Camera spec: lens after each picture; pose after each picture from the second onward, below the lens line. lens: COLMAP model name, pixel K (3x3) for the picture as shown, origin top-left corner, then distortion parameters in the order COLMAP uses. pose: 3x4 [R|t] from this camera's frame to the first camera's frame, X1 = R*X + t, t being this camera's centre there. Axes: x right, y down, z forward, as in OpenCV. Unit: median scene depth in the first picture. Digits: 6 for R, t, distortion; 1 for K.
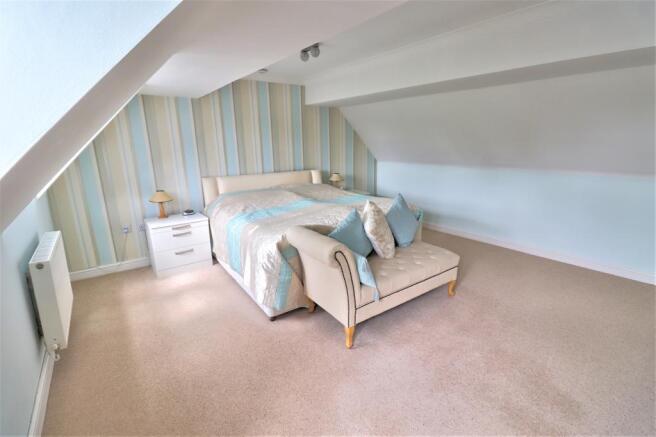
lens RADIAL K [[311.5, 0, 328.0], [0, 311.5, 218.5], [0, 0, 1]] dist [0.000919, -0.014727]
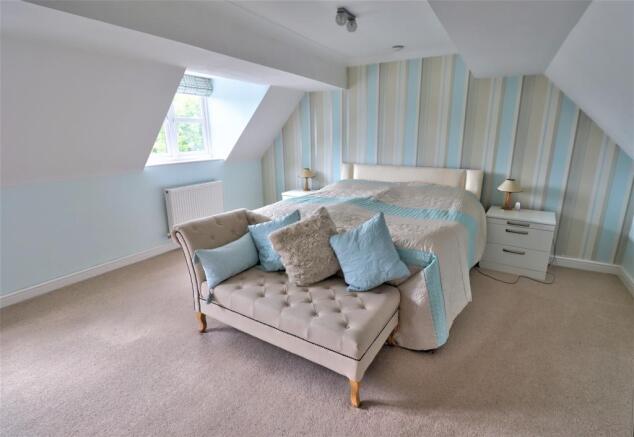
lens RADIAL K [[322.1, 0, 316.8], [0, 322.1, 212.0], [0, 0, 1]] dist [-0.000179, -0.000106]
pose [[0.360251, 0.236702, -0.902326, 0.542641], [-0.220384, 0.961488, 0.164234, -0.113989], [0.906449, 0.139692, 0.398542, 0.429658]]
